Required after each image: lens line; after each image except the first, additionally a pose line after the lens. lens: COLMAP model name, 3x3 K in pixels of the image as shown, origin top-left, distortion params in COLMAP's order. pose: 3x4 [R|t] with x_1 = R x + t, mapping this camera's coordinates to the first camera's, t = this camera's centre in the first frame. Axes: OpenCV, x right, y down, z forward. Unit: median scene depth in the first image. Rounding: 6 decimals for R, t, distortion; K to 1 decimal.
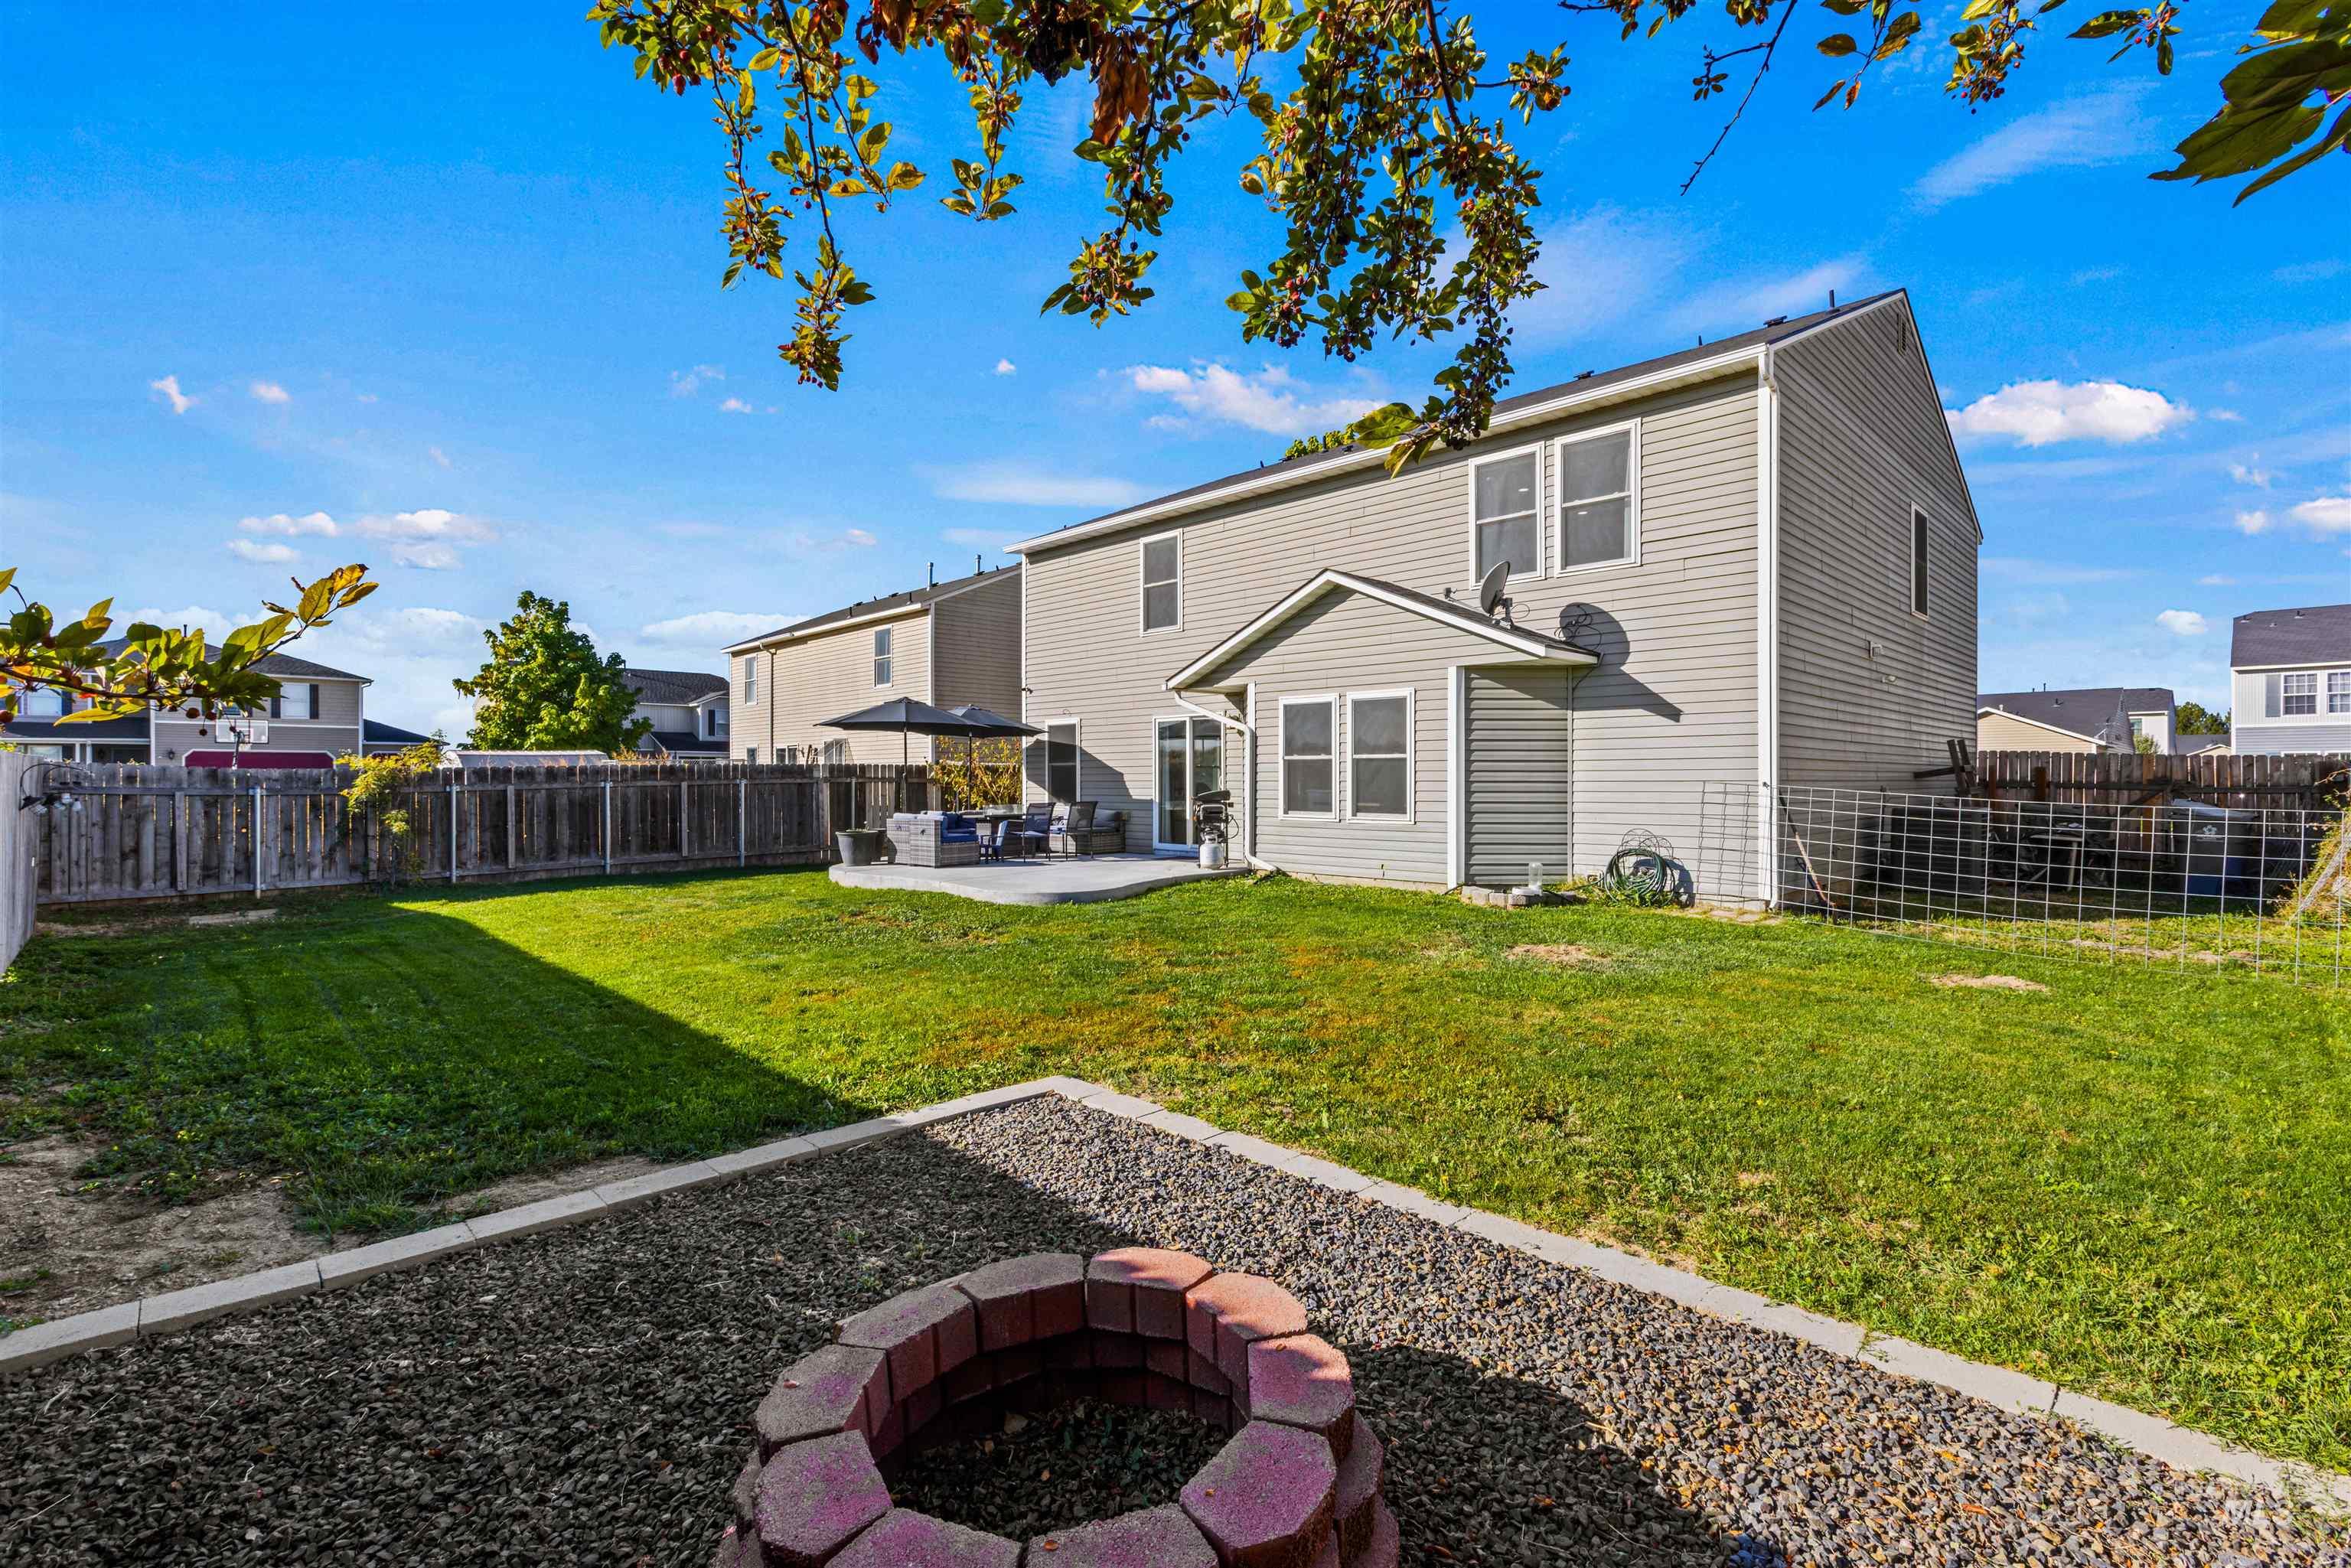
lens RADIAL K [[1053.6, 0, 1163.0], [0, 1053.6, 781.2], [0, 0, 1]] dist [-0.000771, 0.000035]
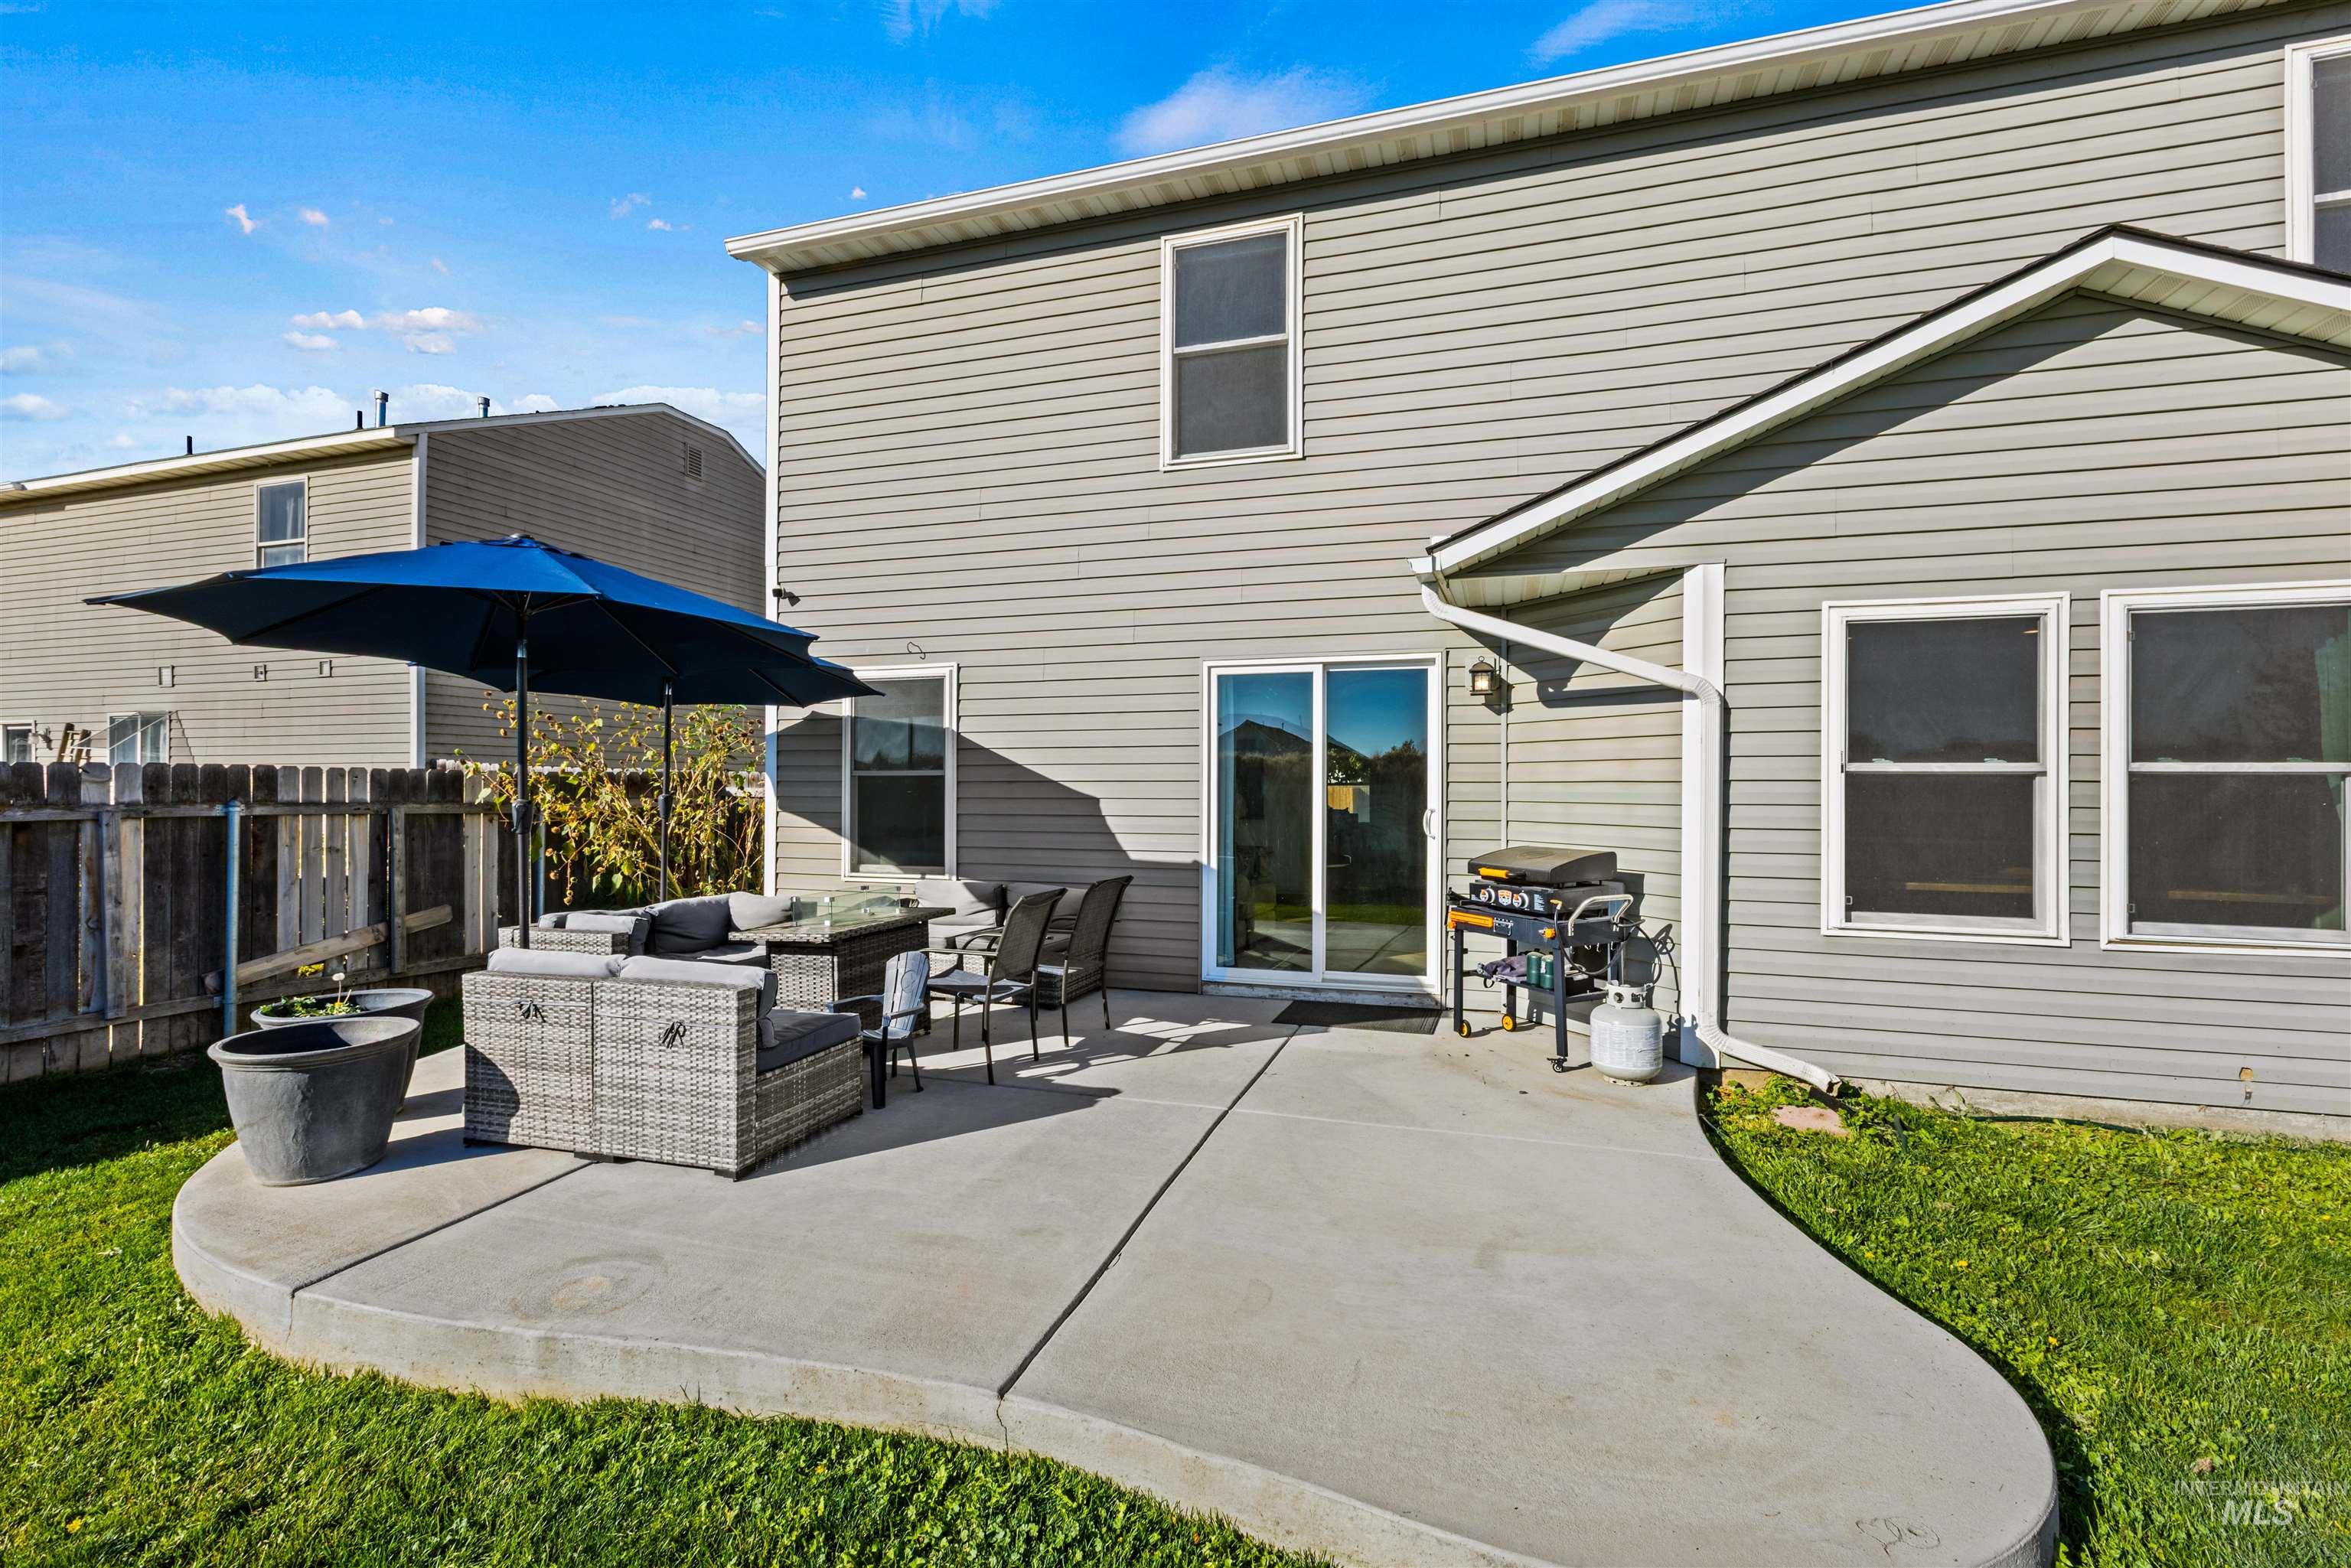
lens RADIAL K [[1053.6, 0, 1178.4], [0, 1053.6, 793.7], [0, 0, 1]] dist [-0.000771, 0.000035]
pose [[0.882782, 0.005254, 0.469753, -0.212028], [-0.005168, 0.999986, -0.001472, -0.009089], [-0.469754, -0.001128, 0.882797, 0.634458]]
